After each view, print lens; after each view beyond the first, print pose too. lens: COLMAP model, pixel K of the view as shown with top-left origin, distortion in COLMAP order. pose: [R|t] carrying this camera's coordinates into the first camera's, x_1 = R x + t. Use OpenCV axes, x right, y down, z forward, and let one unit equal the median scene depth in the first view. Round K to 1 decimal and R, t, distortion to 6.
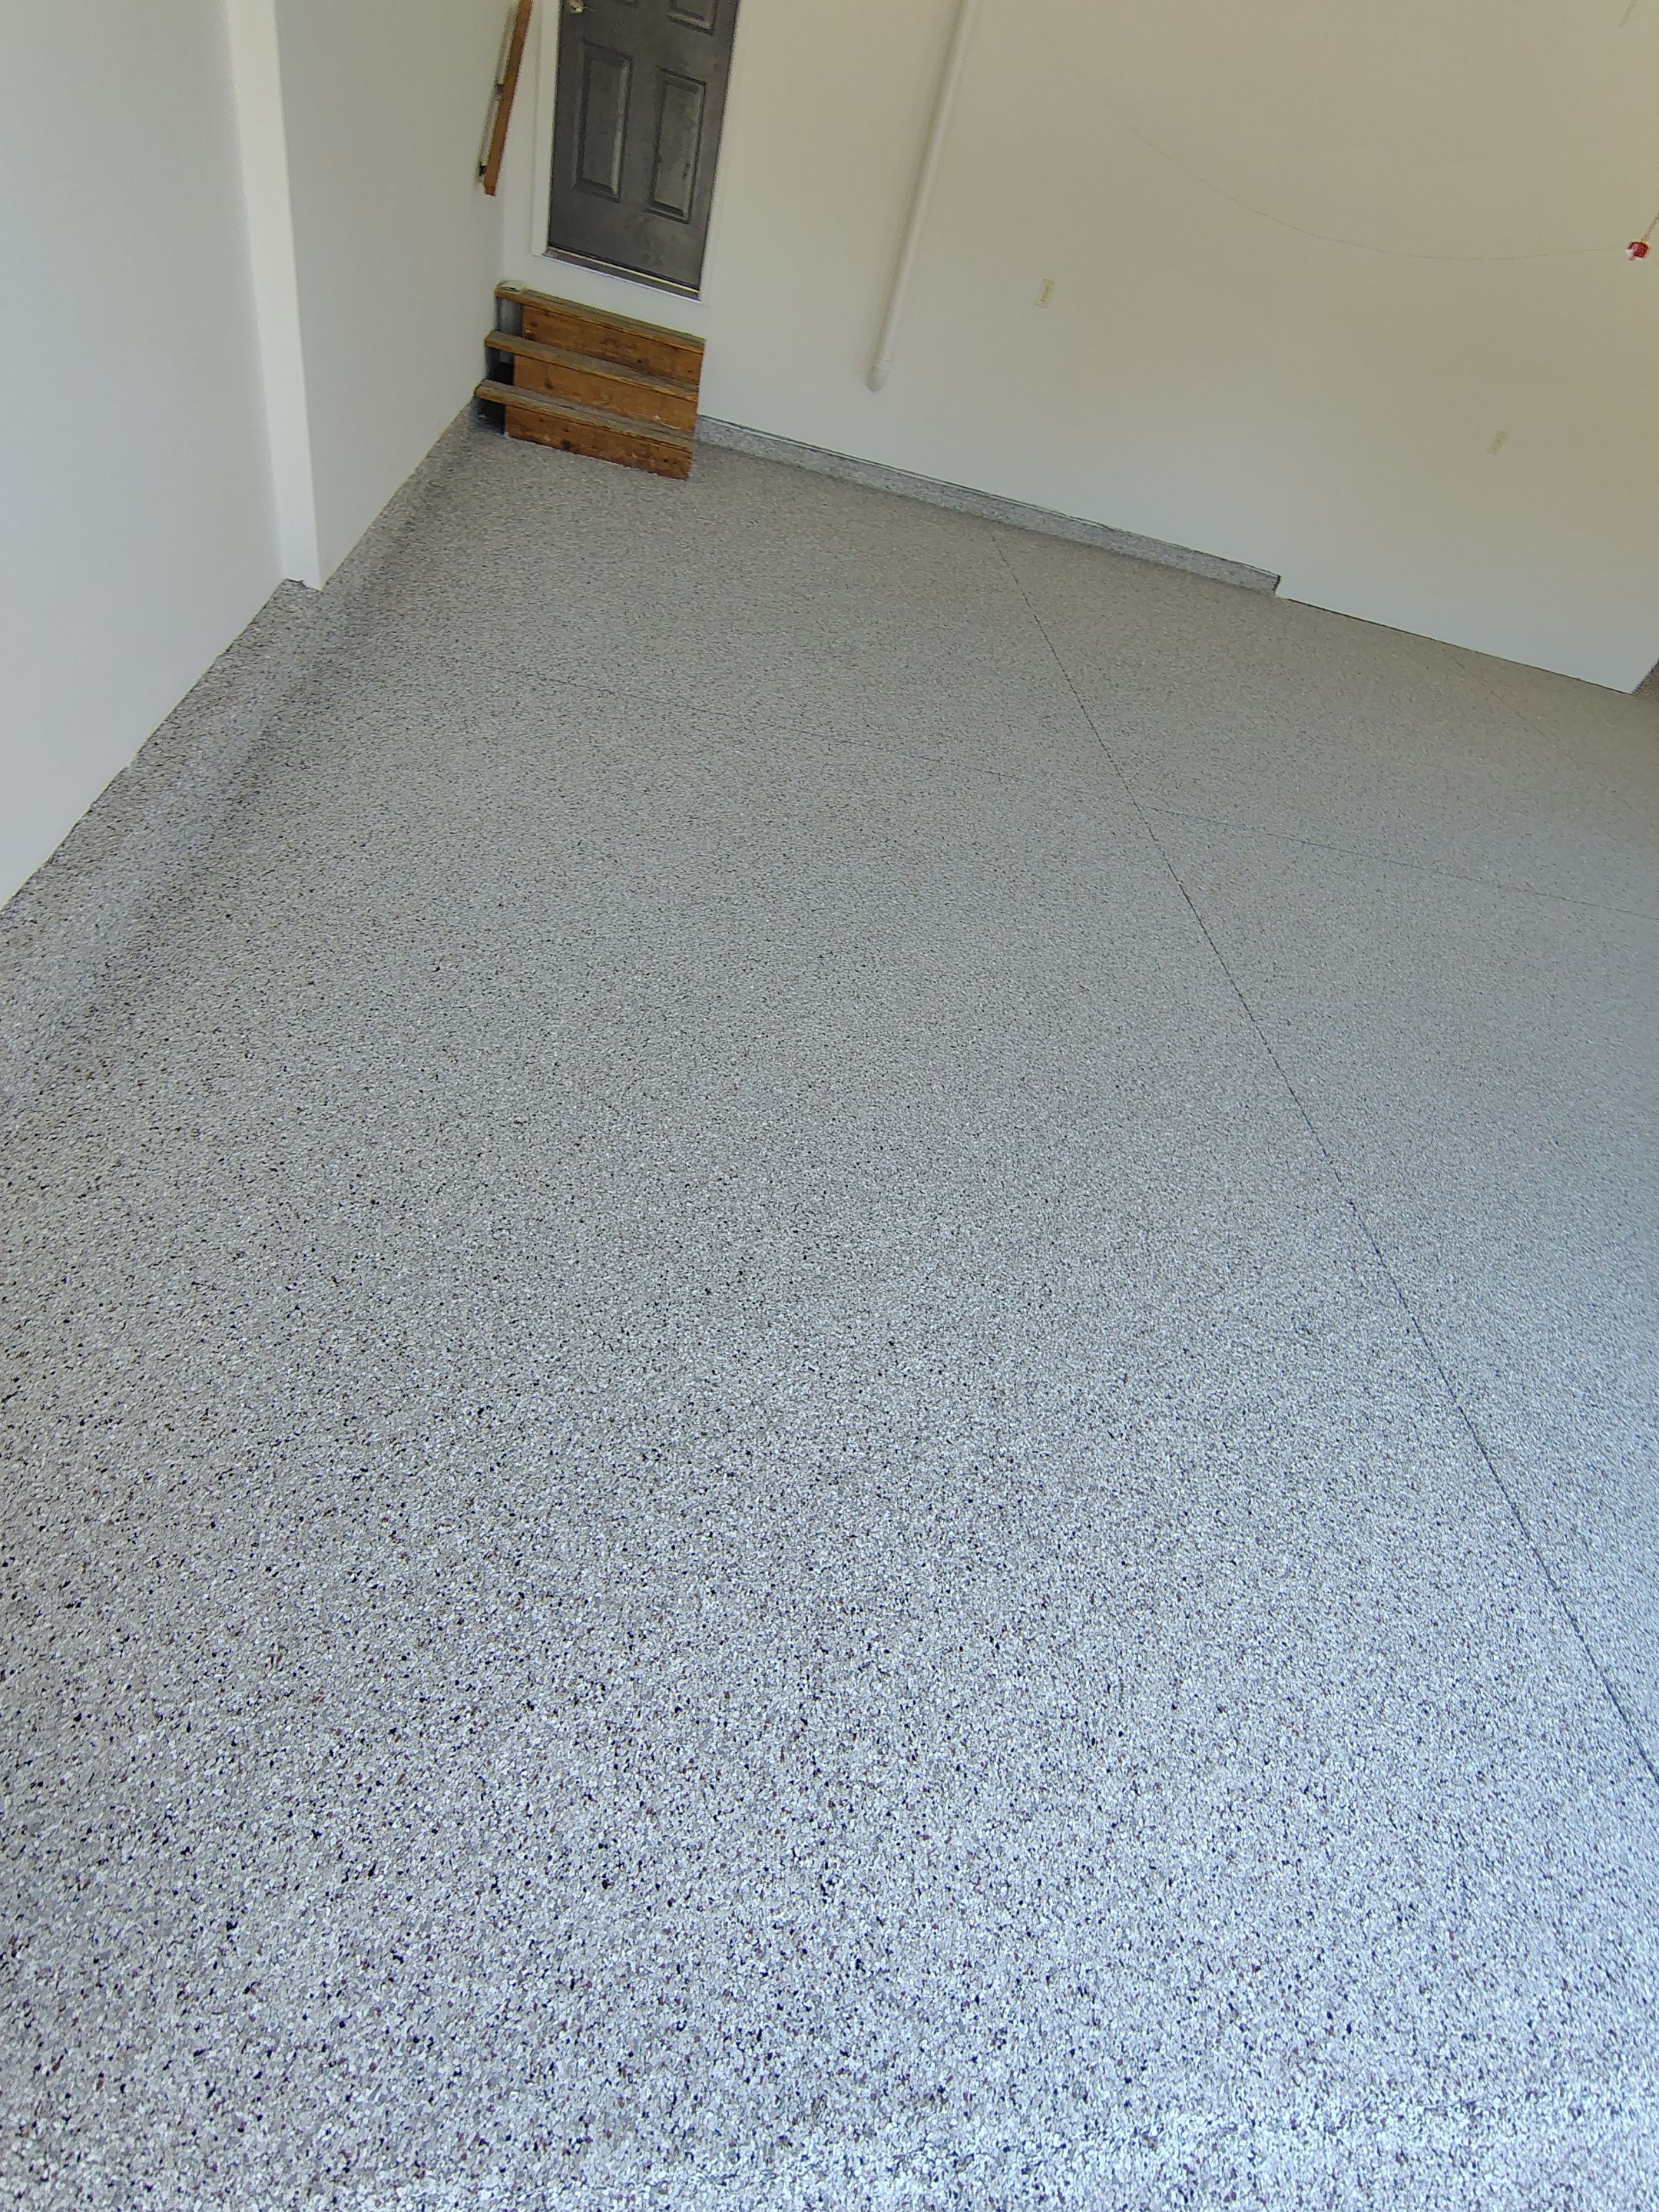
lens RADIAL K [[1041.9, 0, 822.0], [0, 1041.9, 1104.8], [0, 0, 1]] dist [-0.011292, 0.005051]
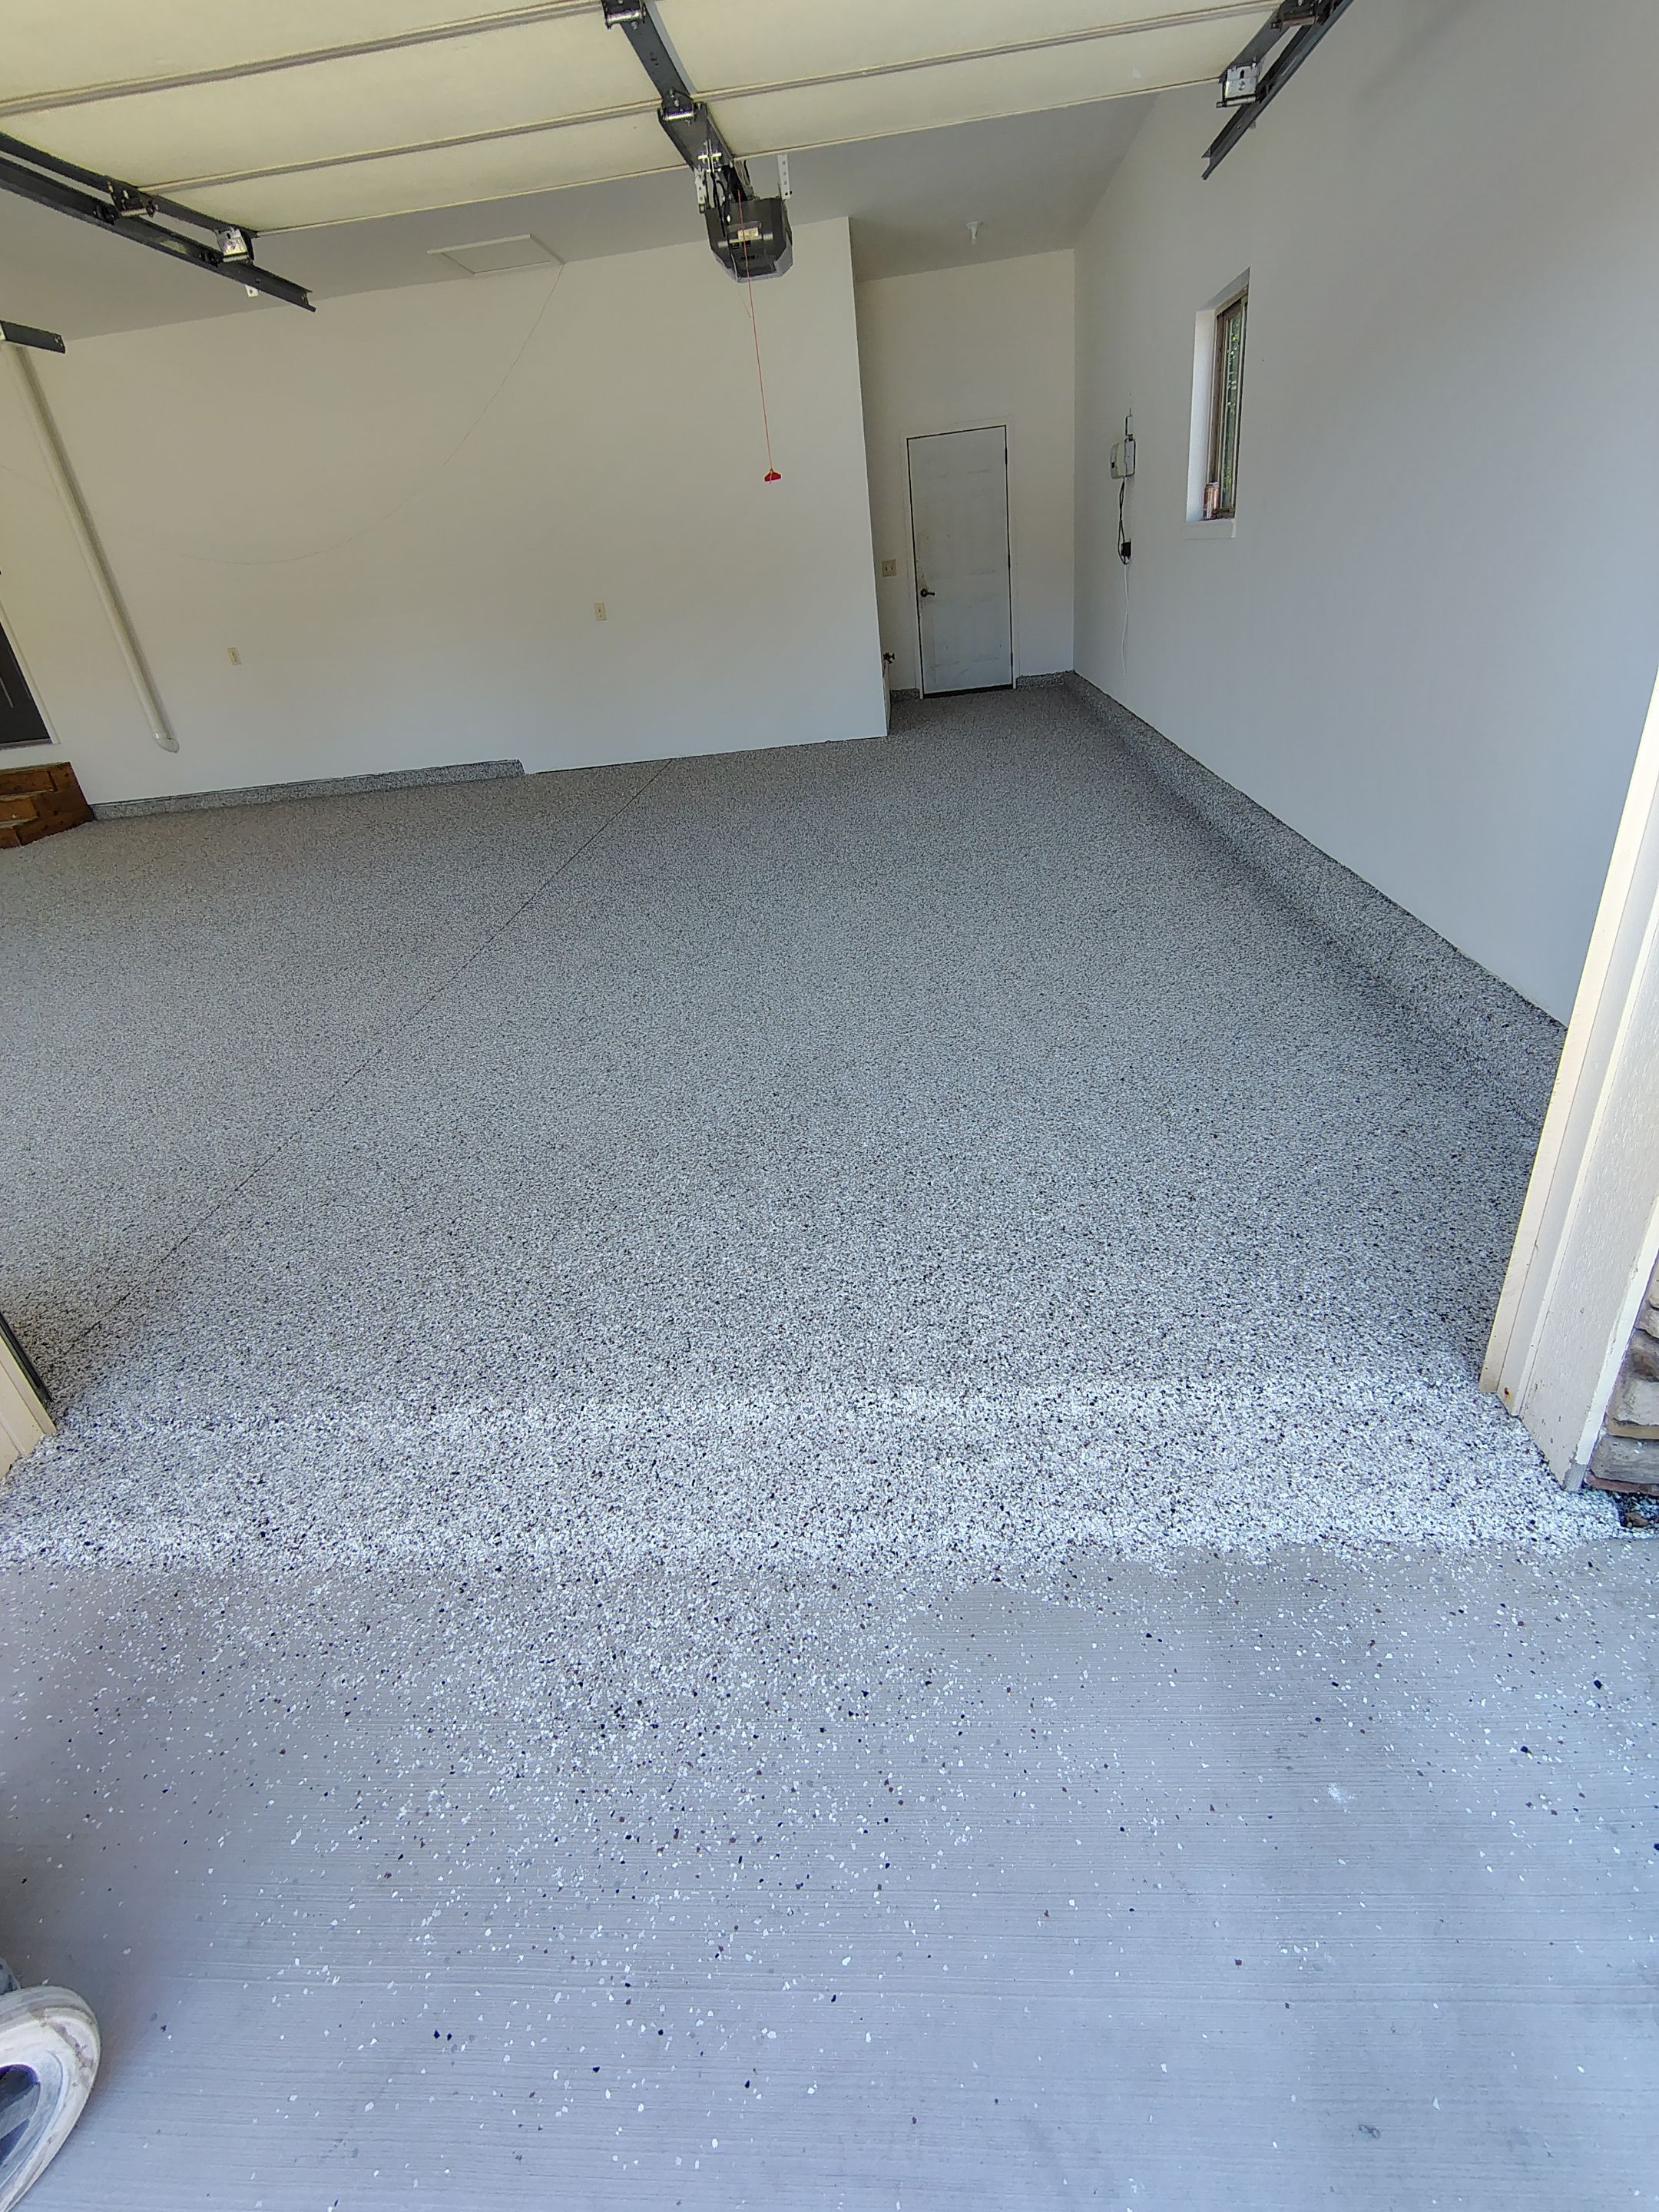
lens RADIAL K [[1041.9, 0, 834.9], [0, 1041.9, 1103.4], [0, 0, 1]] dist [-0.011292, 0.005051]
pose [[0.929037, -0.246121, -0.276251, 4.667410], [0.156247, 0.937793, -0.310050, 1.462152], [0.335376, 0.244884, 0.909700, 0.406996]]
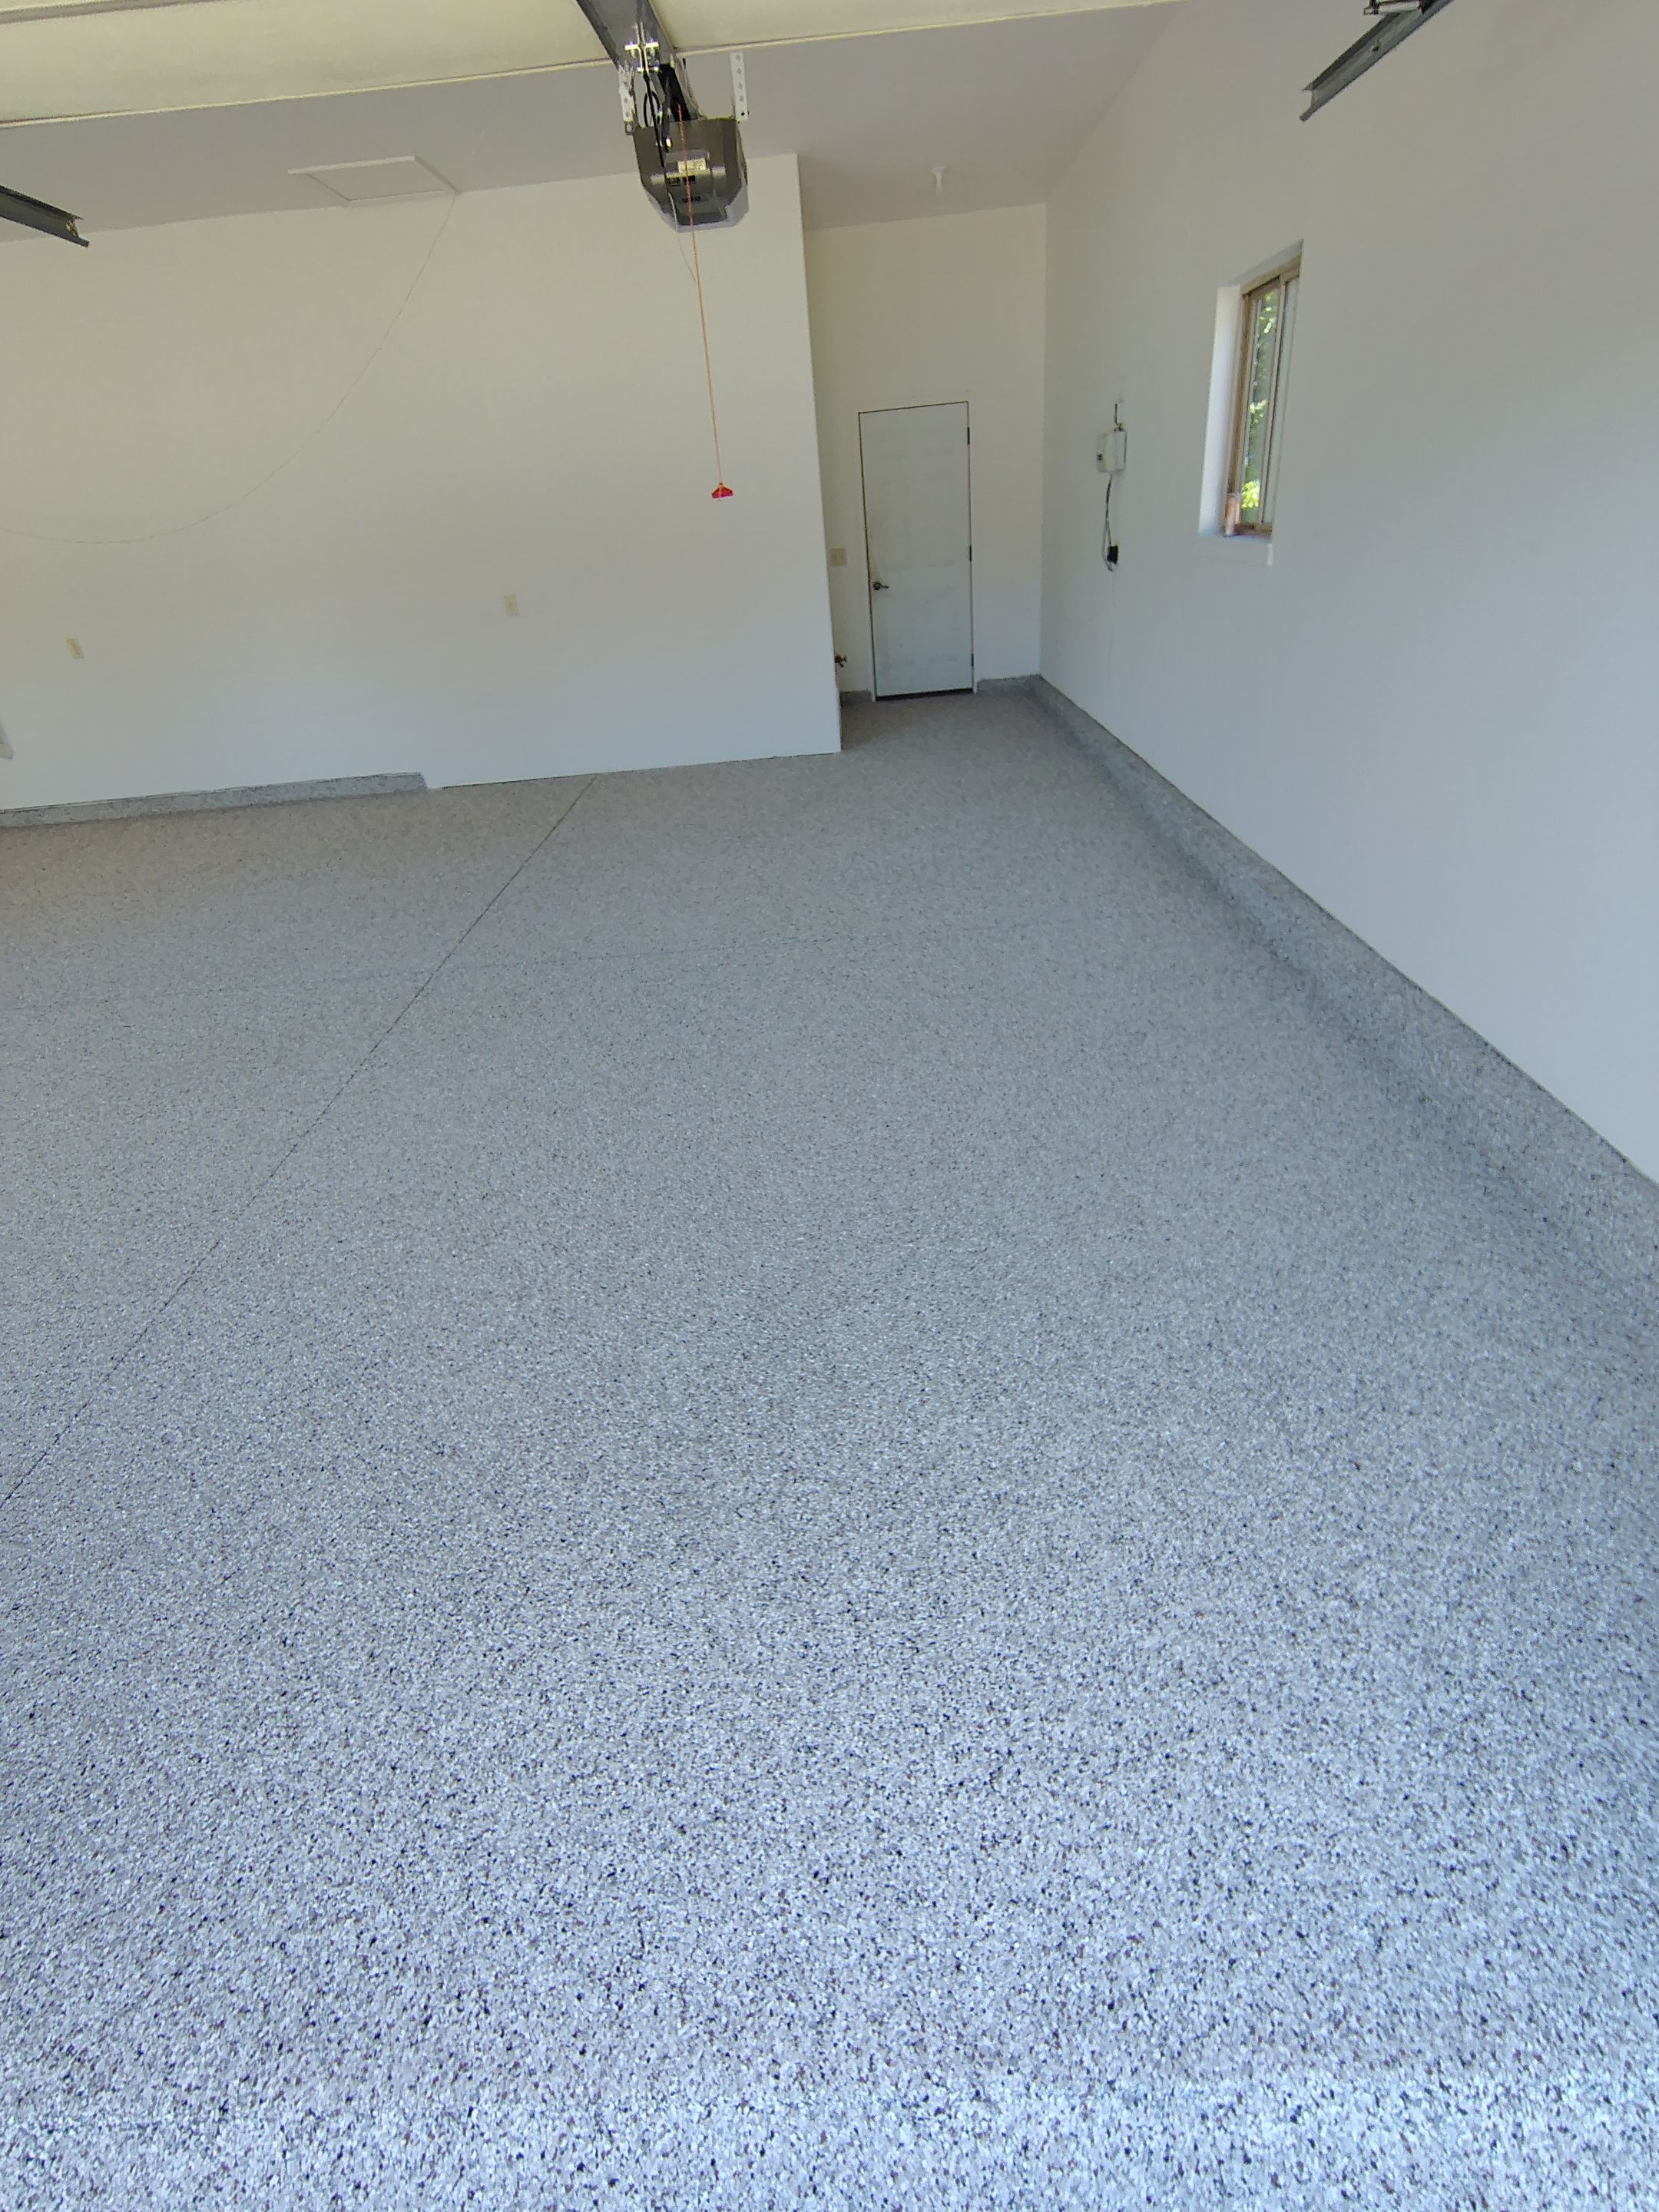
lens RADIAL K [[1041.9, 0, 837.3], [0, 1041.9, 1100.6], [0, 0, 1]] dist [-0.011292, 0.005051]
pose [[0.943207, -0.246916, -0.222244, 4.553746], [0.184237, 0.945485, -0.268543, 0.859222], [0.276436, 0.212346, 0.937279, 0.760461]]
